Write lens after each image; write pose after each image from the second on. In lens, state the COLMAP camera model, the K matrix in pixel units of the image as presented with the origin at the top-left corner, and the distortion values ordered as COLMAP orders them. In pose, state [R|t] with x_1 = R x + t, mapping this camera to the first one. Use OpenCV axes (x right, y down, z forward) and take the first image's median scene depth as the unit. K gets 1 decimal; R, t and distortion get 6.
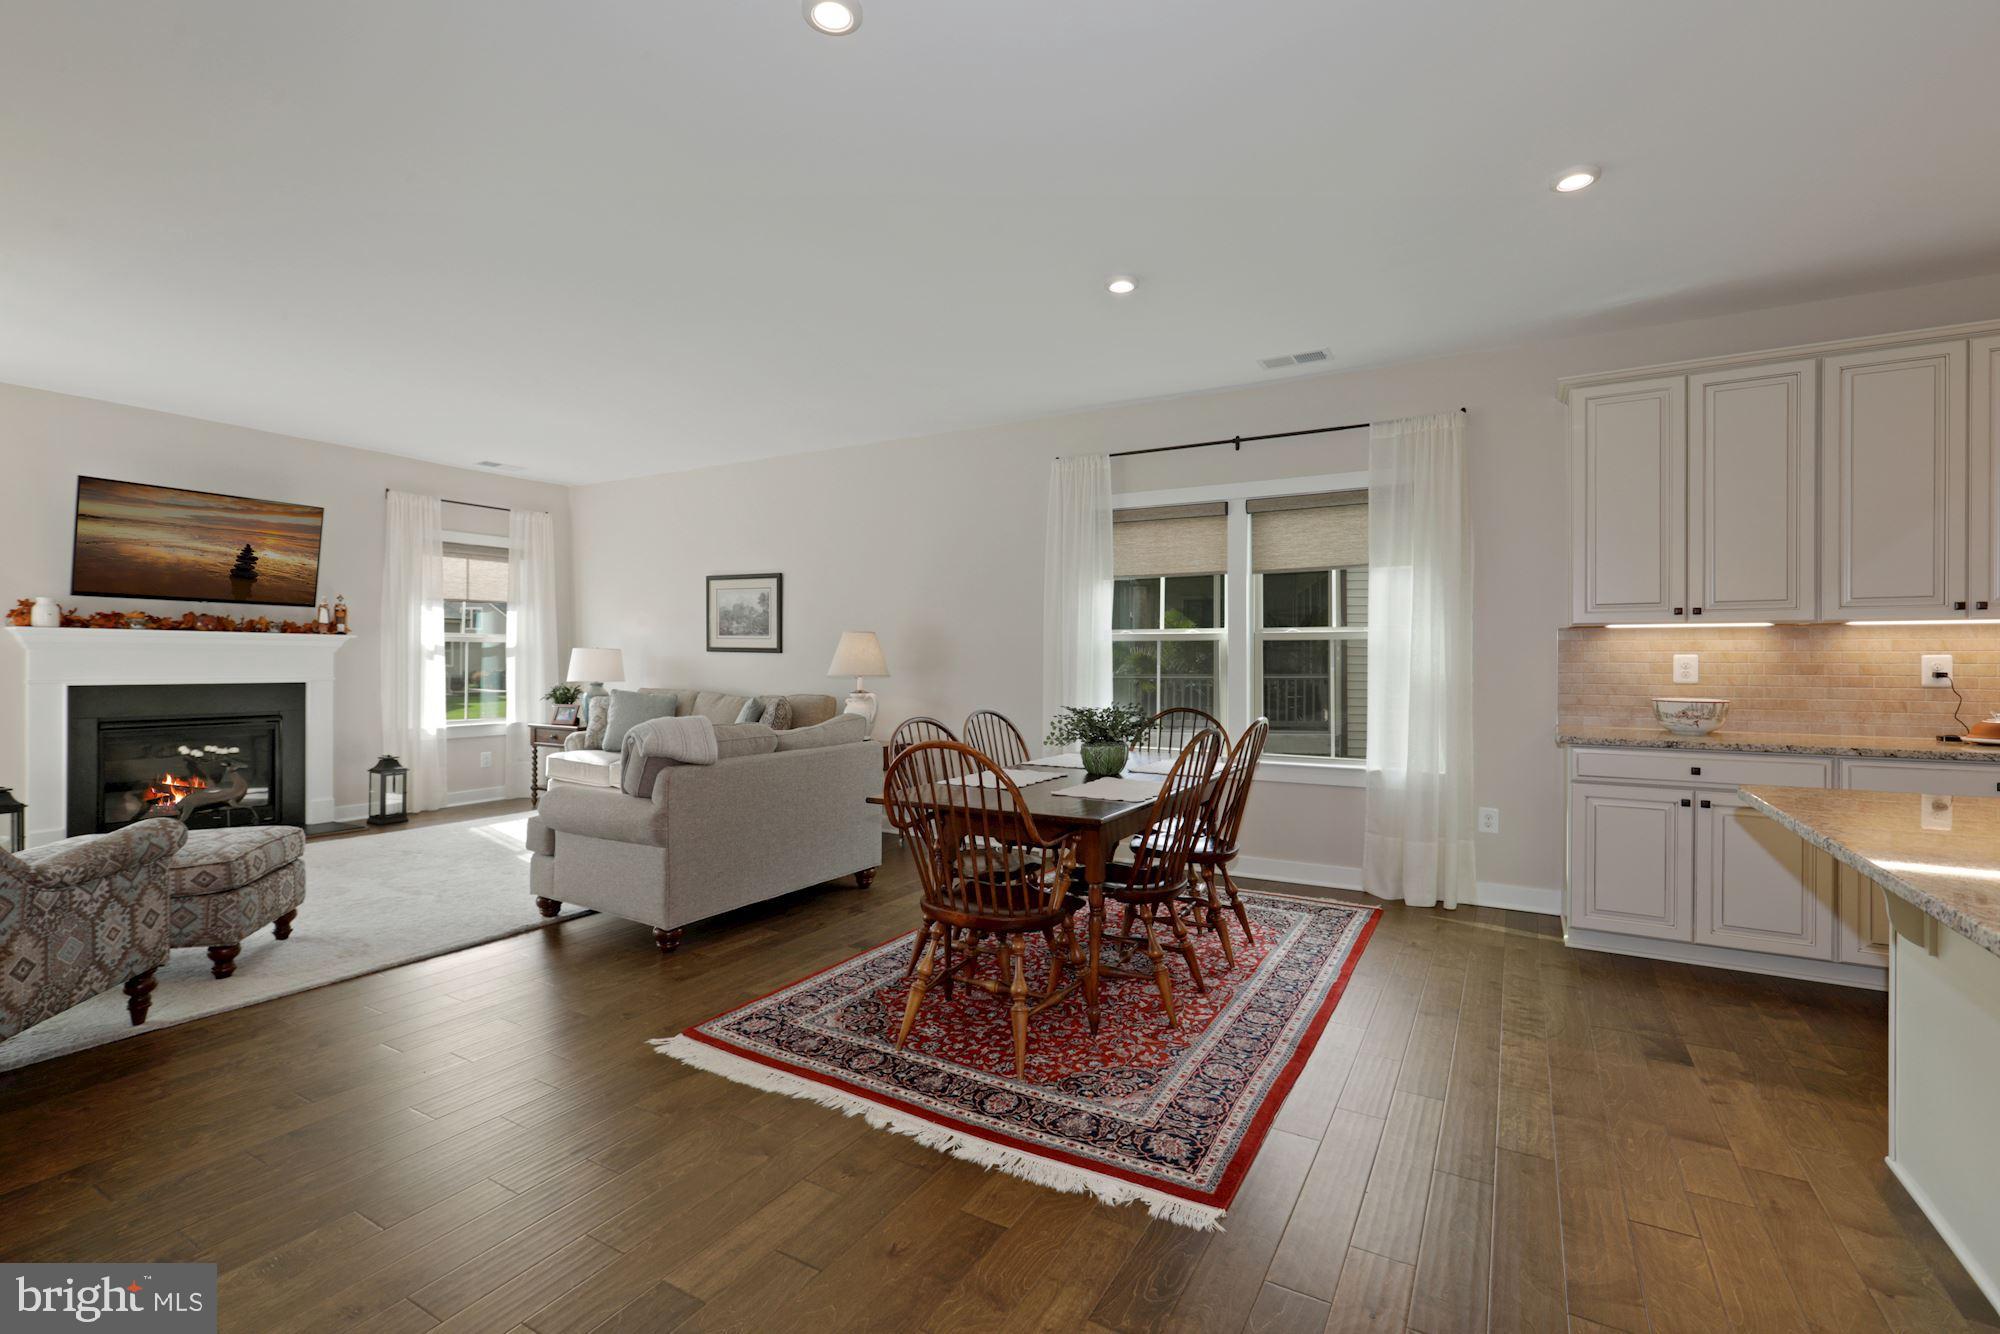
lens RADIAL K [[895.8, 0, 997.1], [0, 895.8, 661.0], [0, 0, 1]] dist [-0.001914, 0.002894]
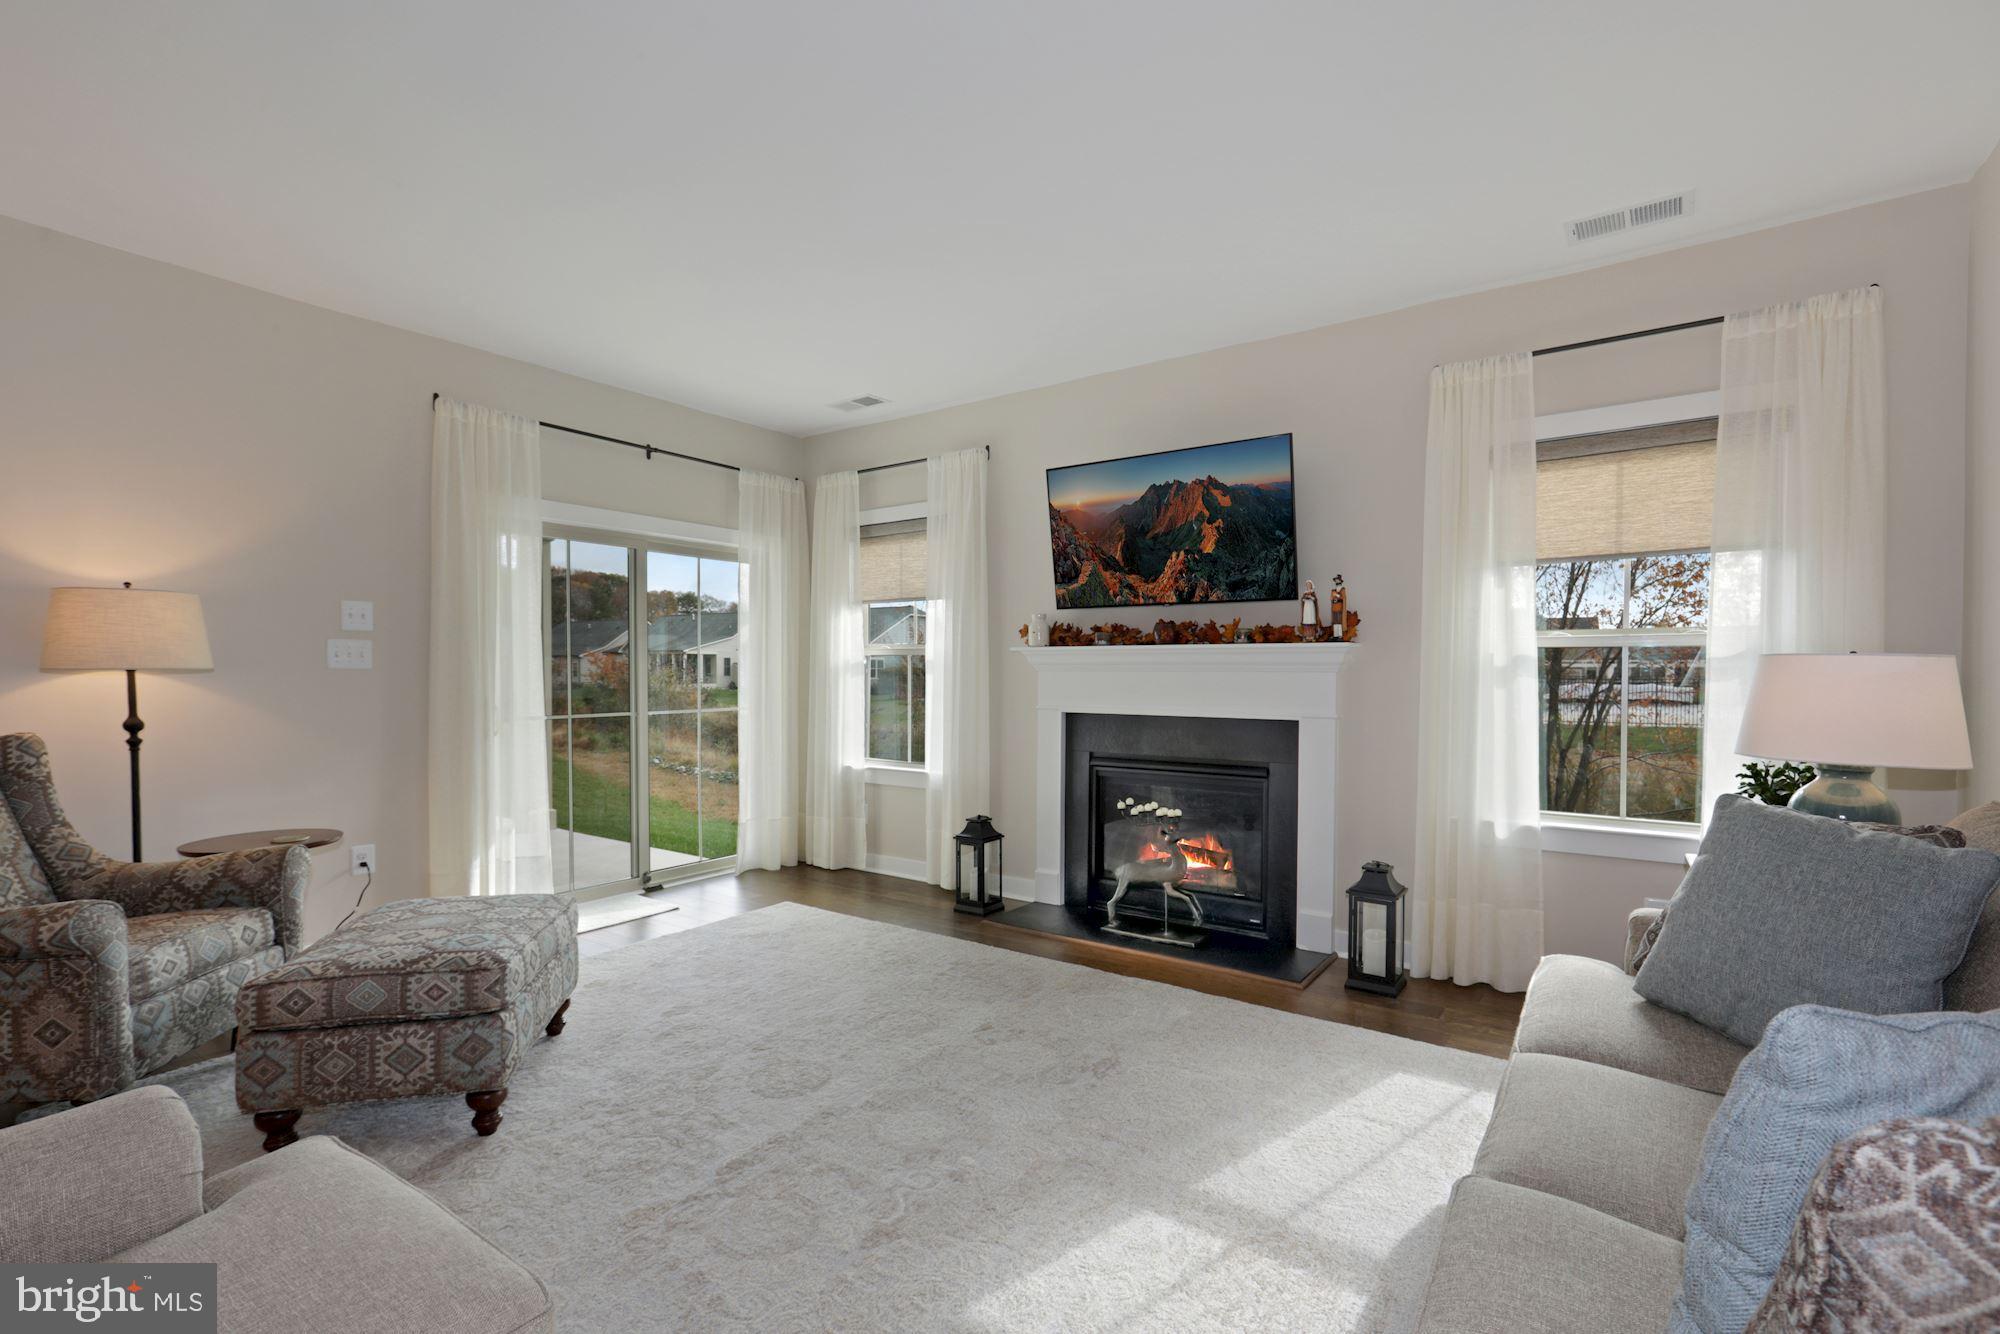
lens RADIAL K [[895.8, 0, 997.5], [0, 895.8, 685.8], [0, 0, 1]] dist [-0.001914, 0.002894]
pose [[-0.093628, 0.009904, -0.995558, -0.181620], [-0.004816, 0.999934, 0.010401, -0.008634], [0.995596, 0.005768, -0.093574, 1.202808]]
